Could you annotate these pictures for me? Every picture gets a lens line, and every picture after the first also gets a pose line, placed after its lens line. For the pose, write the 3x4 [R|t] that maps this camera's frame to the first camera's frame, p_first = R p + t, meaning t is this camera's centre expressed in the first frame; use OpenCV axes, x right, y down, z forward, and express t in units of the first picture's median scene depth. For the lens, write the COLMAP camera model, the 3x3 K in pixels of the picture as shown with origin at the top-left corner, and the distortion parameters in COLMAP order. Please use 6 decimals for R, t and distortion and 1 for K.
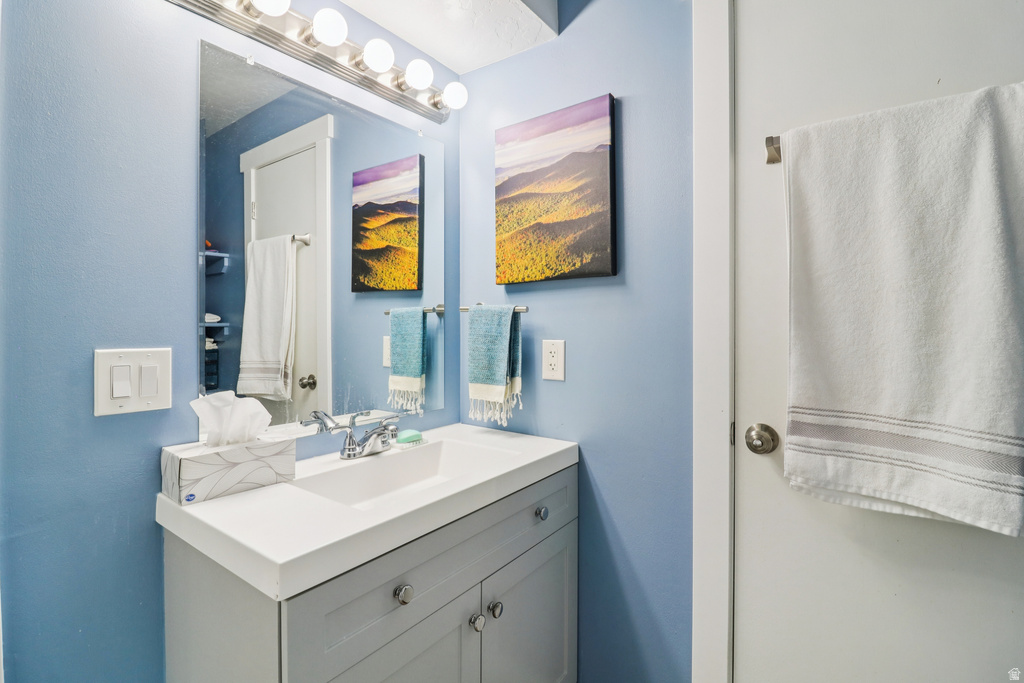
lens RADIAL K [[480.5, 0, 510.2], [0, 480.5, 326.4], [0, 0, 1]] dist [0.003882, -0.012131]
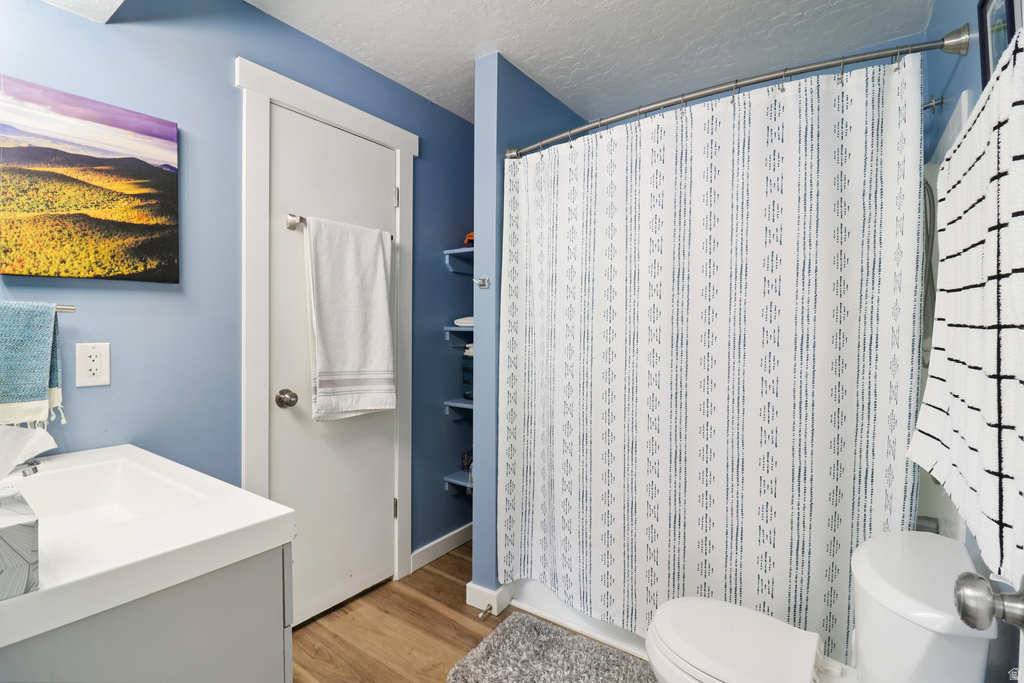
lens RADIAL K [[480.8, 0, 512.0], [0, 480.8, 341.5], [0, 0, 1]] dist [0.017199, -0.000424]
pose [[-0.001561, -0.023390, 0.999725, -0.890227], [0.003681, 0.999720, 0.023395, 0.006512], [-0.999992, 0.003716, -0.001474, 0.197271]]
